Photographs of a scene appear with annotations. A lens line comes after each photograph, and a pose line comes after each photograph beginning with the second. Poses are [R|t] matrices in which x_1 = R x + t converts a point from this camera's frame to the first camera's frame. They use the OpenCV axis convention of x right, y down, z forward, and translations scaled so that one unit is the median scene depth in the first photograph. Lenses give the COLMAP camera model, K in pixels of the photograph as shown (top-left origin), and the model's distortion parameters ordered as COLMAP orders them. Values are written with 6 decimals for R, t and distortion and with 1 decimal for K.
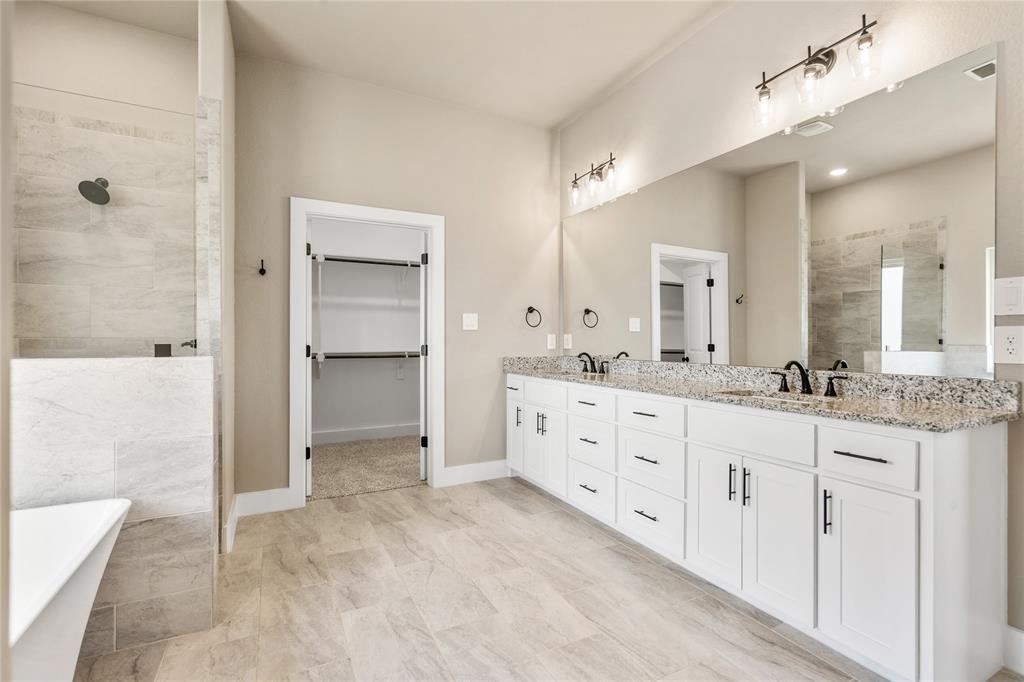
lens RADIAL K [[479.8, 0, 513.8], [0, 479.8, 327.6], [0, 0, 1]] dist [-0.000399, 0.000396]
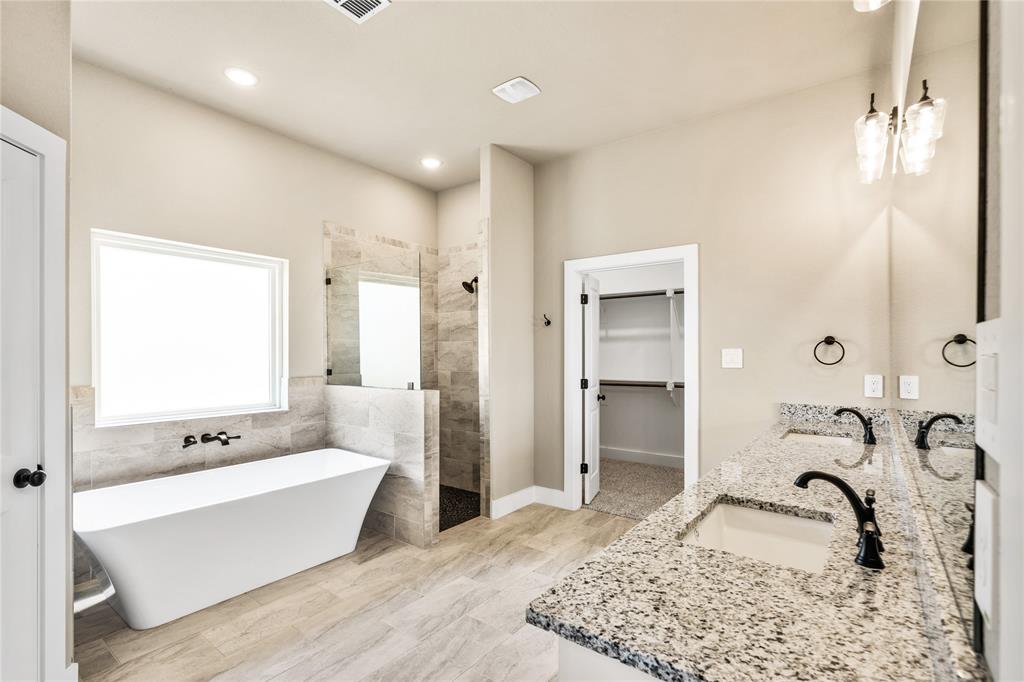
lens RADIAL K [[476.7, 0, 490.5], [0, 476.7, 336.7], [0, 0, 1]] dist [-0.001021, 0.000050]
pose [[0.412554, -0.032567, -0.910351, 0.613132], [0.028100, 0.999340, -0.023016, -0.051988], [0.910499, -0.016086, 0.413197, 0.307021]]
